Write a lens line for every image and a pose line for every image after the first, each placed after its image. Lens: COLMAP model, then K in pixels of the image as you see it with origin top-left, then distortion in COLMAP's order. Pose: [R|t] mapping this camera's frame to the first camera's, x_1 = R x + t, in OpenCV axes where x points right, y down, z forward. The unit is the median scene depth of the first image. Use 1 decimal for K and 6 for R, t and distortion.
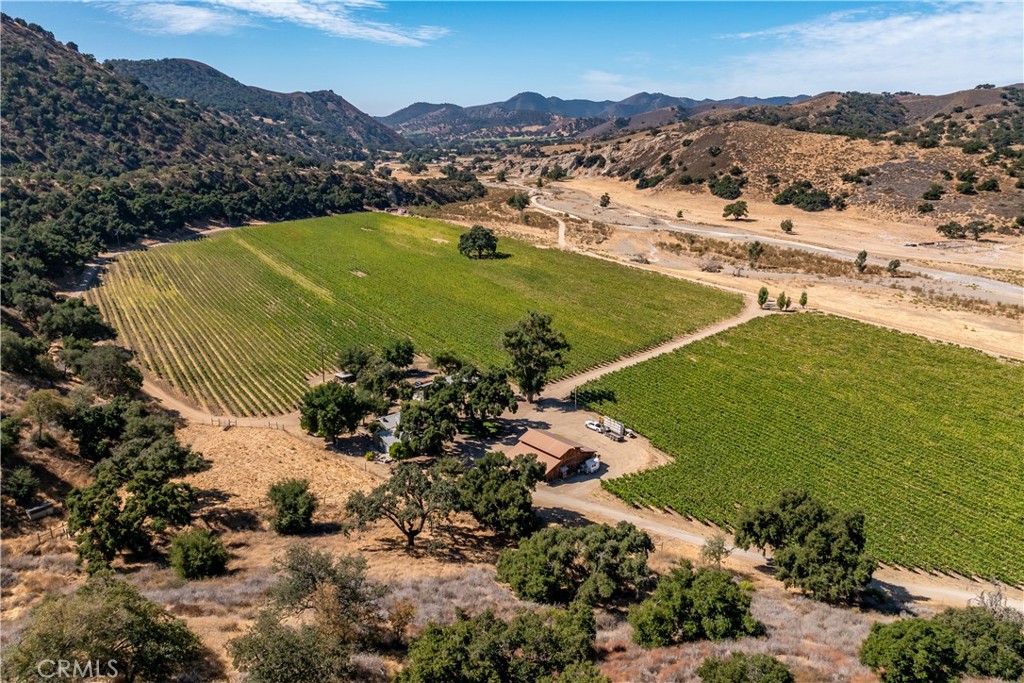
lens RADIAL K [[706.6, 0, 507.8], [0, 706.6, 317.1], [0, 0, 1]] dist [-0.038195, 0.003918]
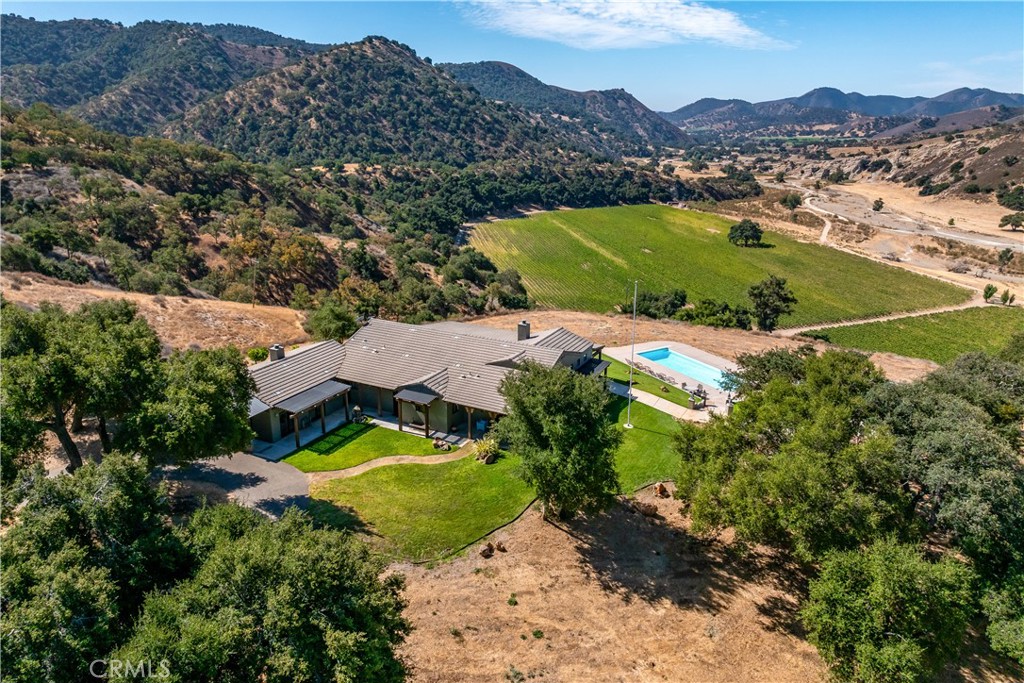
lens RADIAL K [[713.1, 0, 512.6], [0, 713.1, 331.3], [0, 0, 1]] dist [-0.037433, 0.001299]
pose [[0.930878, 0.108652, -0.348800, 0.017975], [-0.099775, 0.994064, 0.043373, 0.029994], [0.351443, -0.005574, 0.936193, -0.173473]]
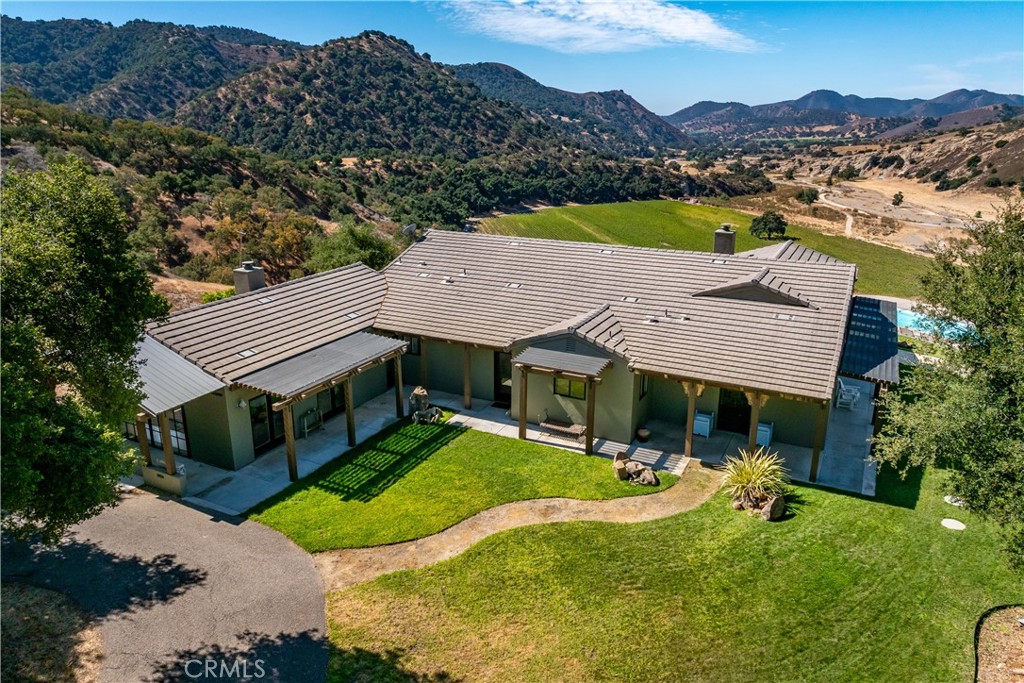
lens RADIAL K [[713.1, 0, 512.6], [0, 713.1, 331.3], [0, 0, 1]] dist [-0.037433, 0.001299]
pose [[0.933438, 0.098272, -0.345017, -0.010514], [-0.092334, 0.995160, 0.033643, 0.039780], [0.346653, 0.000453, 0.937993, -0.134963]]
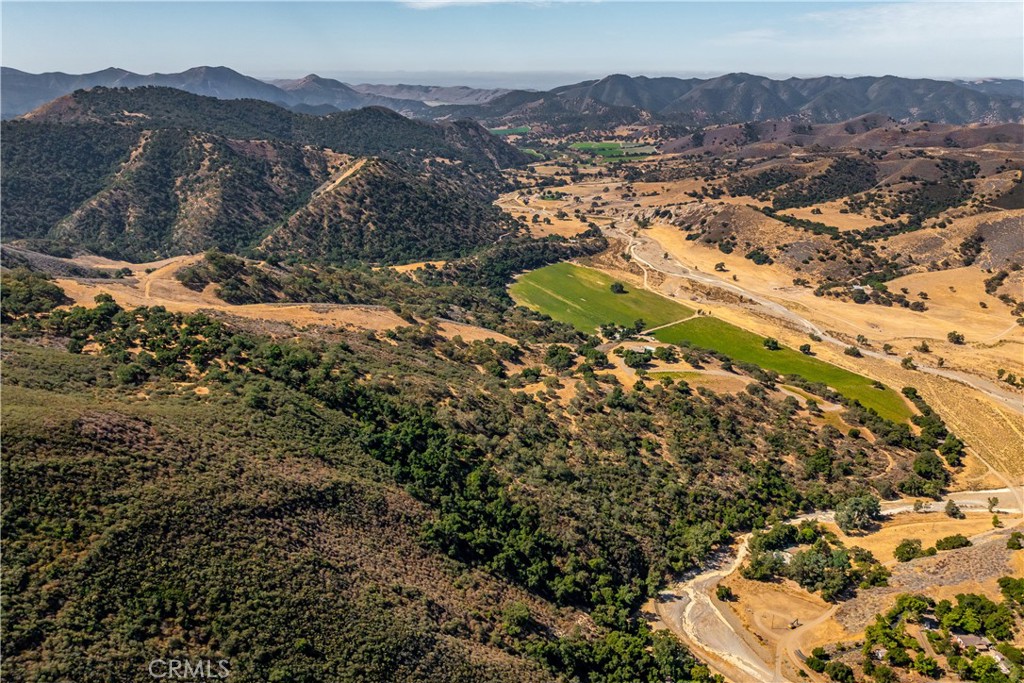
lens RADIAL K [[842.4, 0, 495.5], [0, 842.4, 322.2], [0, 0, 1]] dist [-0.026093, -0.004910]
pose [[0.995052, 0.024238, -0.096357, -0.131815], [-0.018906, 0.998259, 0.055862, -0.094529], [0.097543, -0.053764, 0.993778, -1.657808]]
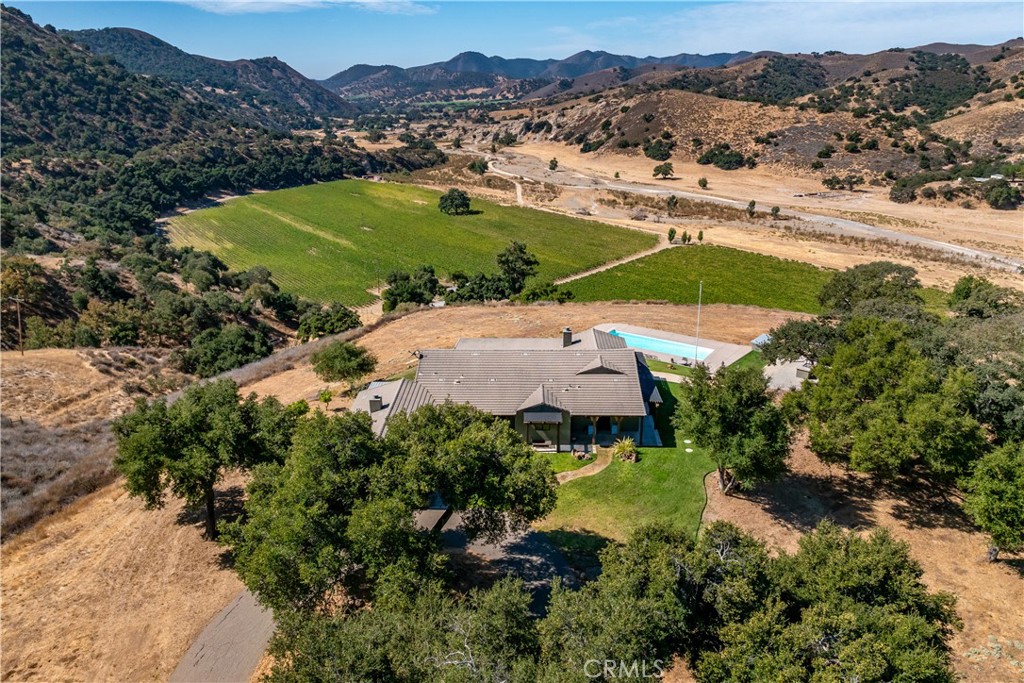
lens RADIAL K [[724.7, 0, 506.4], [0, 724.7, 339.8], [0, 0, 1]] dist [-0.039997, 0.005350]
pose [[0.996856, -0.039180, 0.068862, -0.030905], [0.033805, 0.996414, 0.077563, 0.025760], [-0.071654, -0.074992, 0.994606, -0.187440]]
